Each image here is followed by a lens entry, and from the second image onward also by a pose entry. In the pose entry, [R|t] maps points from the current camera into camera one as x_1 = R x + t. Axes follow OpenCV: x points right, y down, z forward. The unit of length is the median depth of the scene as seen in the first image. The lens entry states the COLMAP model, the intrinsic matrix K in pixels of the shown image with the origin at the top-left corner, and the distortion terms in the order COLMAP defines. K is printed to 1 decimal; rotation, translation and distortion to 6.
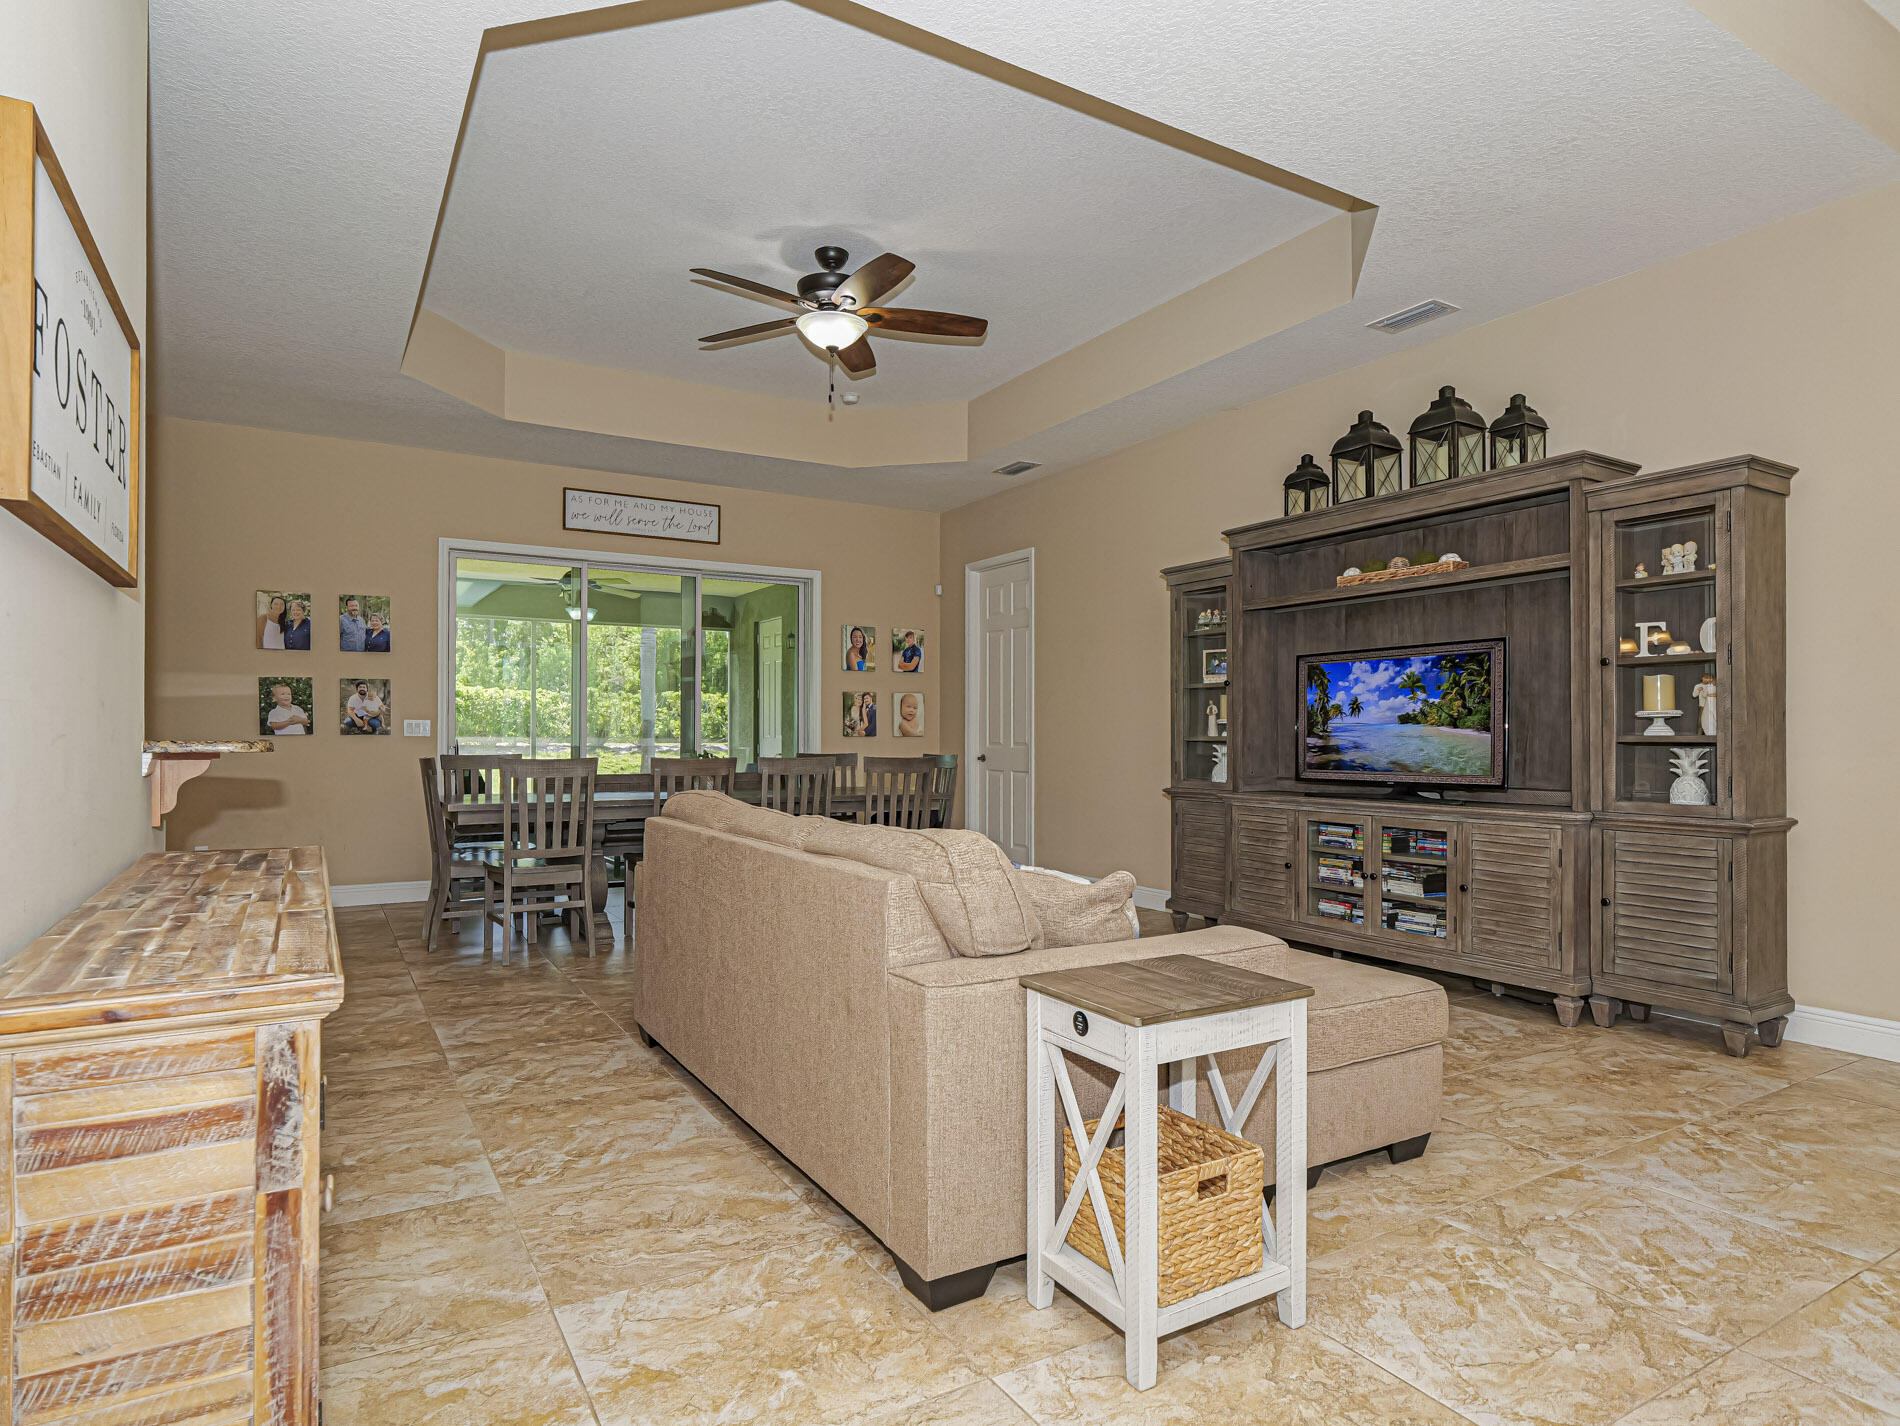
lens RADIAL K [[1078.4, 0, 959.8], [0, 1078.4, 728.7], [0, 0, 1]] dist [-0.002190, 0.000758]
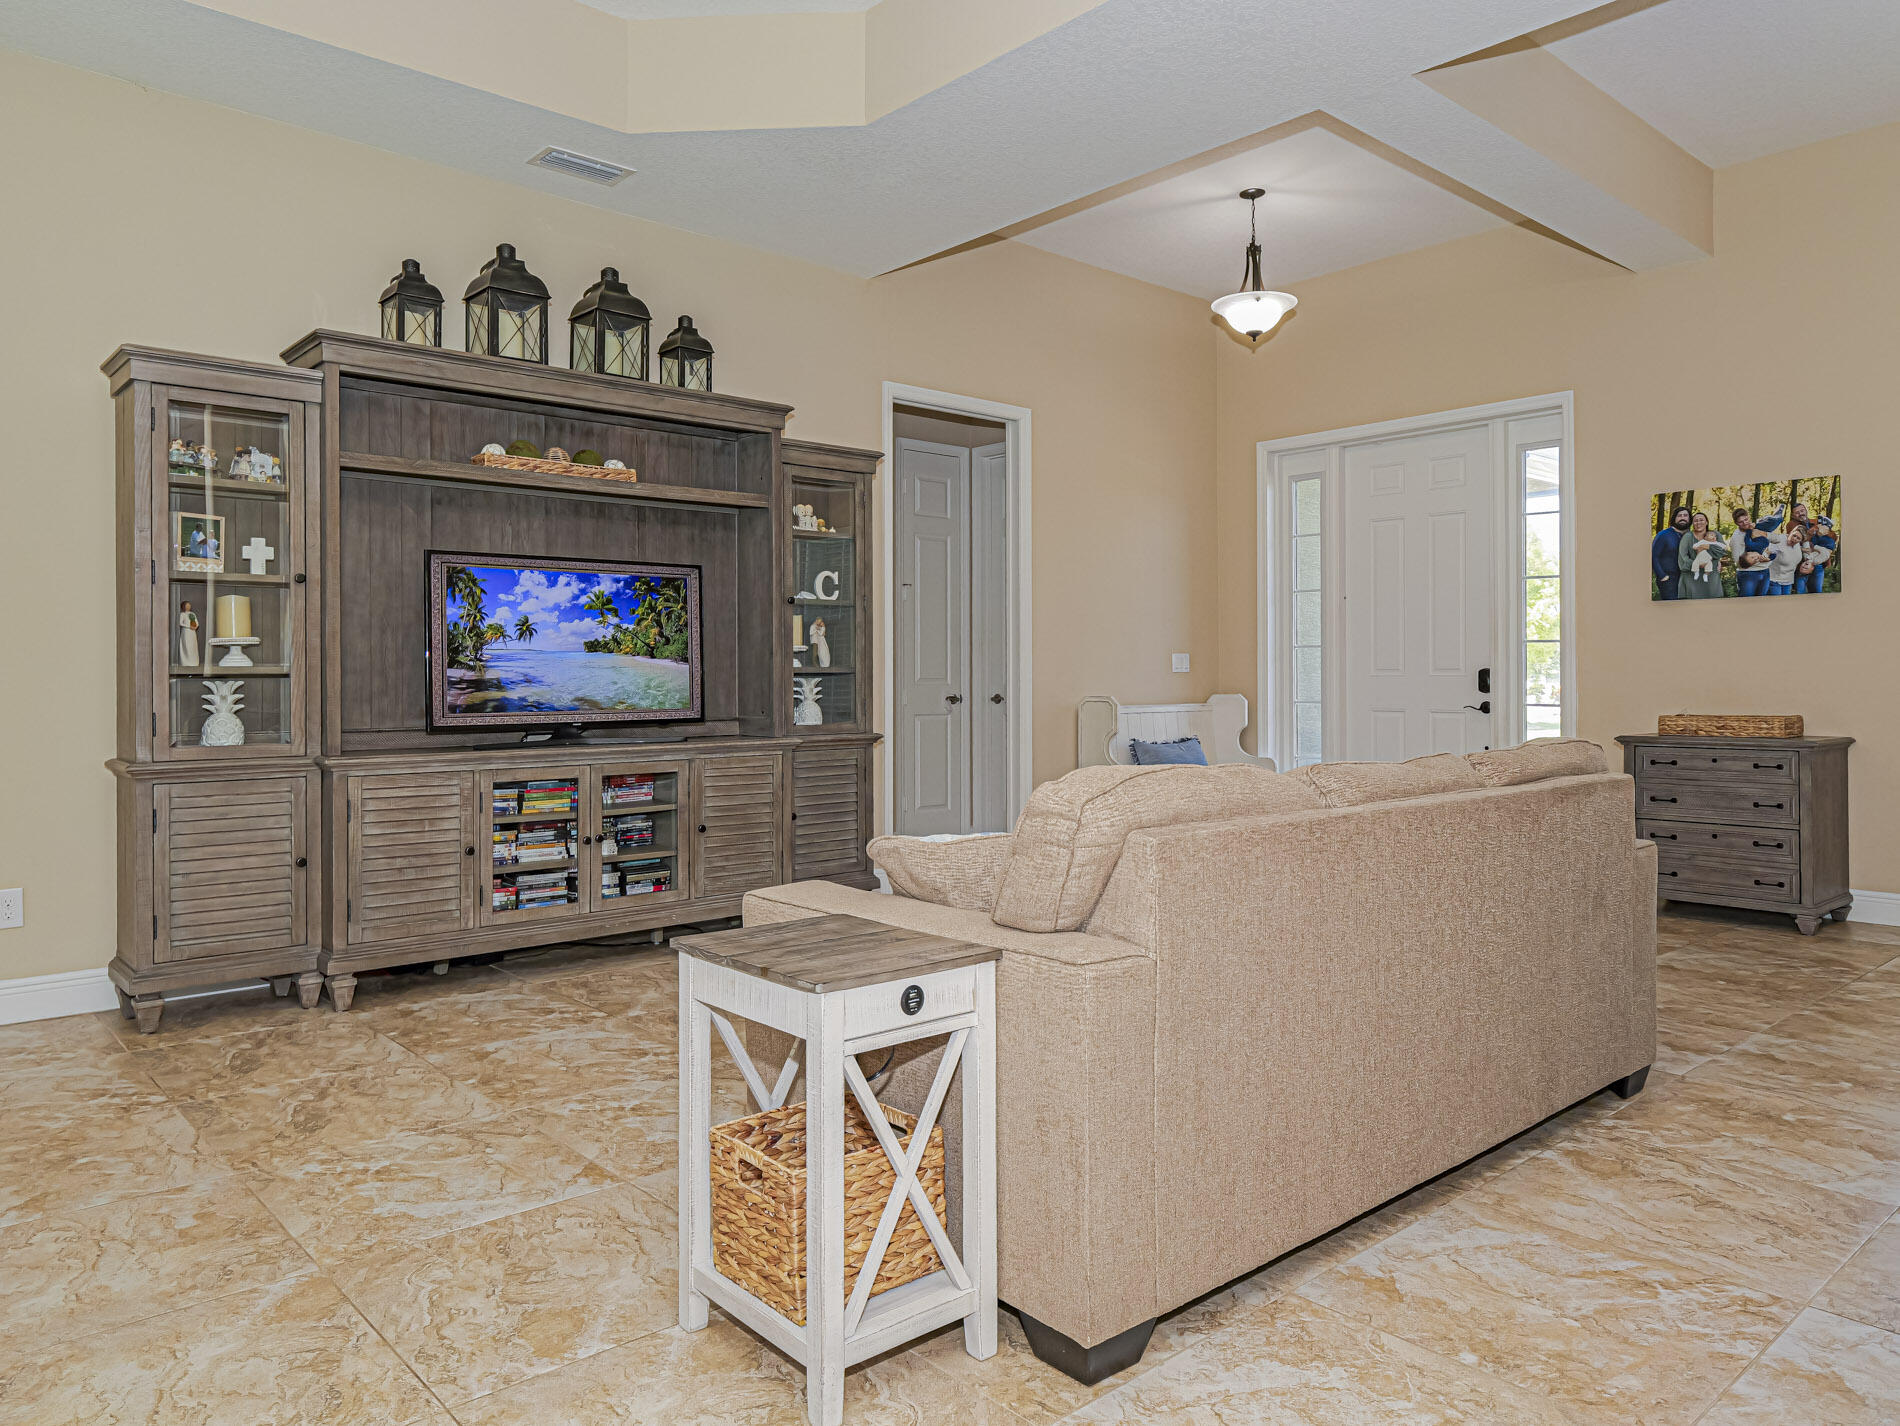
lens RADIAL K [[1304.9, 0, 893.5], [0, 1304.9, 686.3], [0, 0, 1]] dist [-0.025675, 0.013807]
pose [[-0.164102, -0.008757, 0.986404, -0.681131], [-0.005967, 0.999951, 0.007884, 0.013787], [-0.986425, -0.004592, -0.164146, 1.020632]]
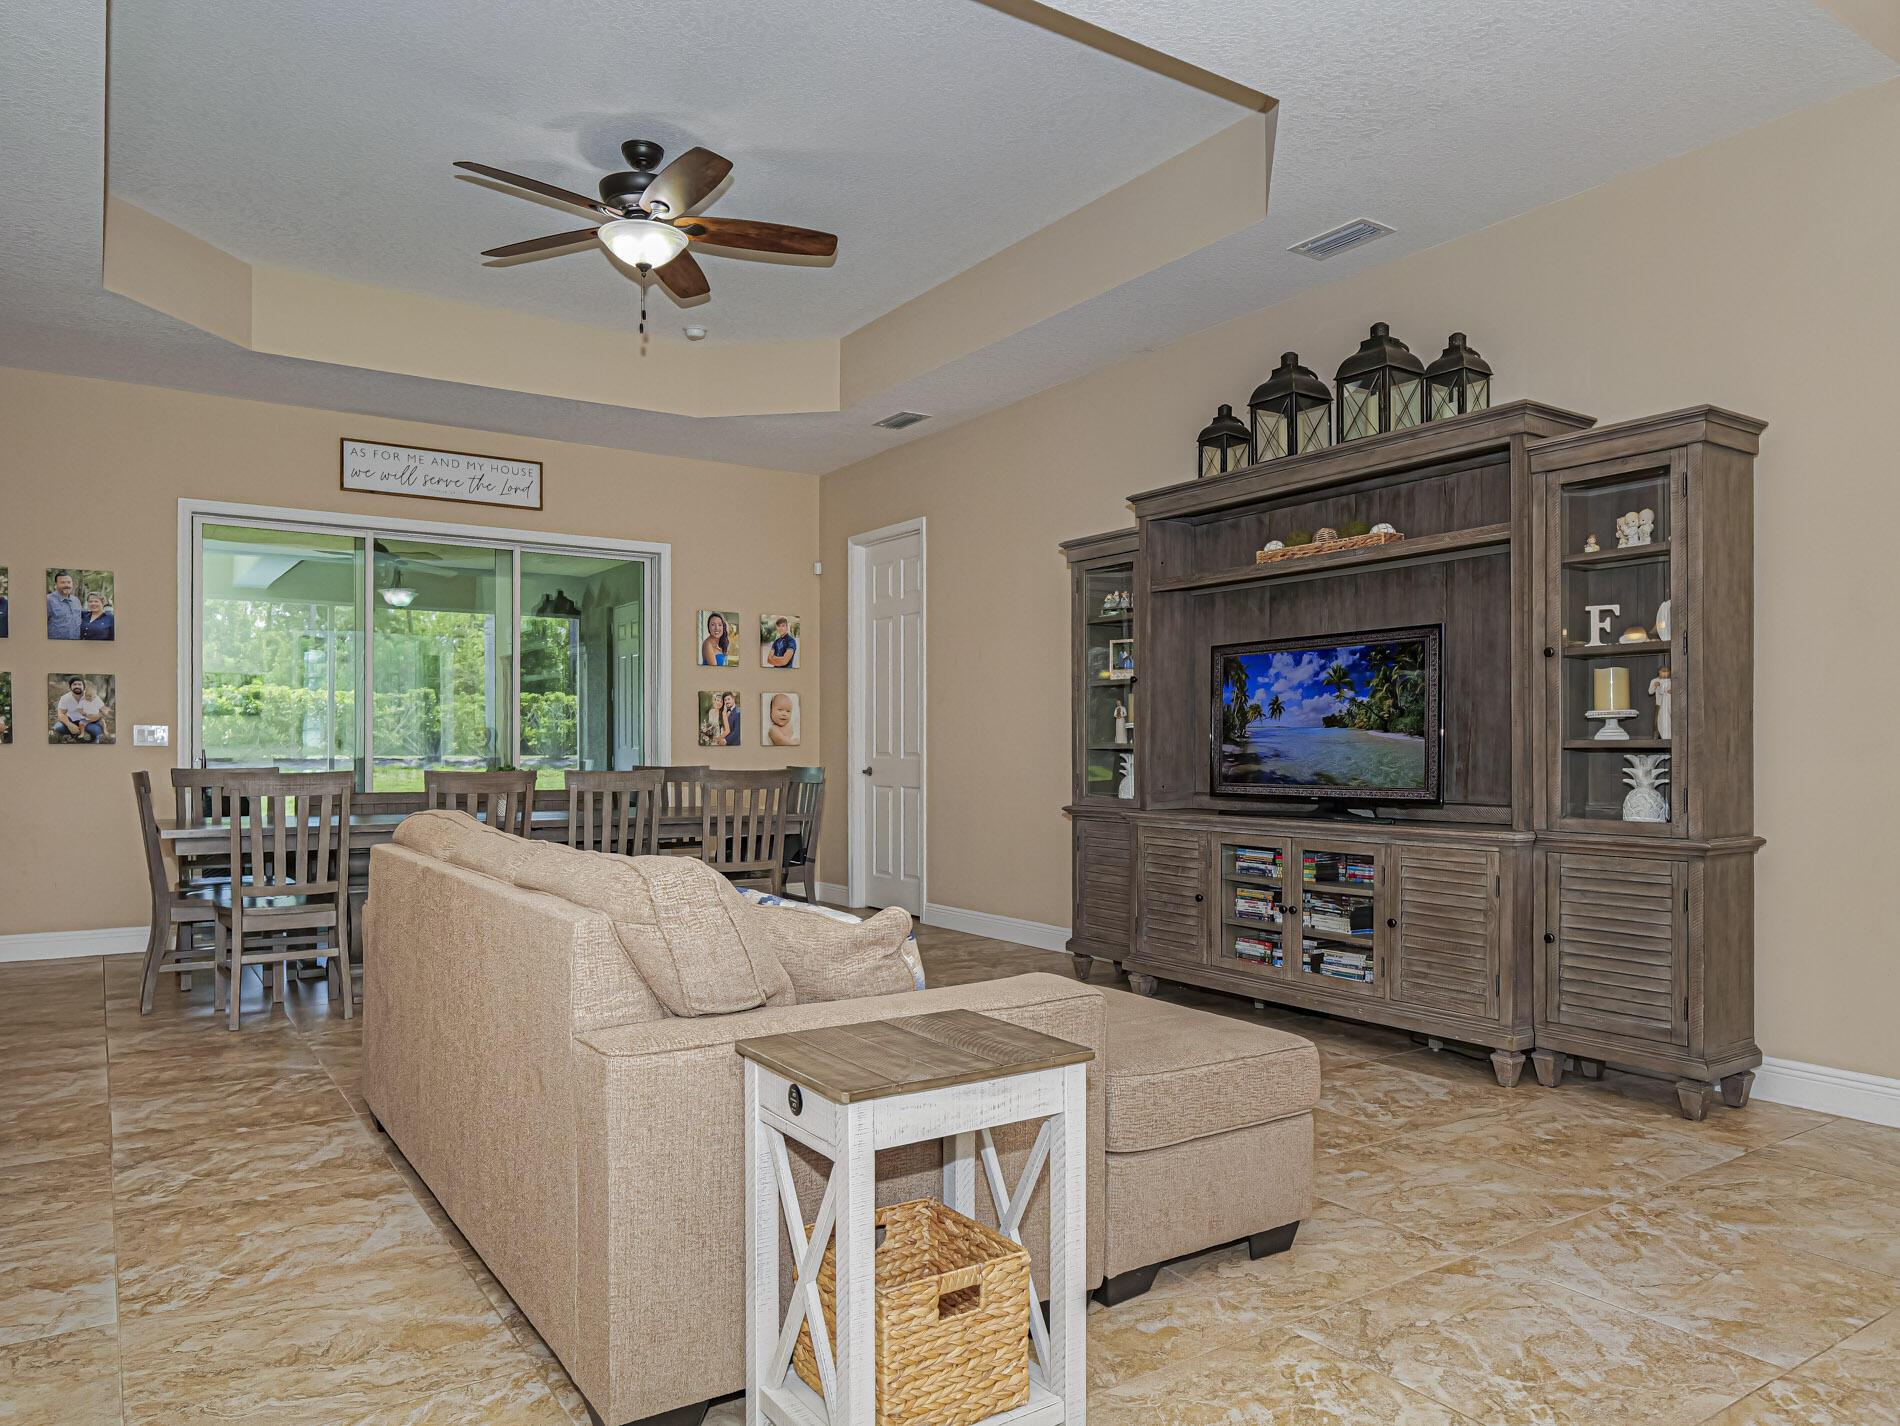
lens RADIAL K [[1280.7, 0, 961.0], [0, 1280.7, 748.0], [0, 0, 1]] dist [0.001624, -0.001337]
pose [[0.998659, -0.002063, 0.051738, 0.082248], [0.001660, 0.999968, 0.007818, 0.003603], [-0.051752, -0.007722, 0.998630, 0.024978]]
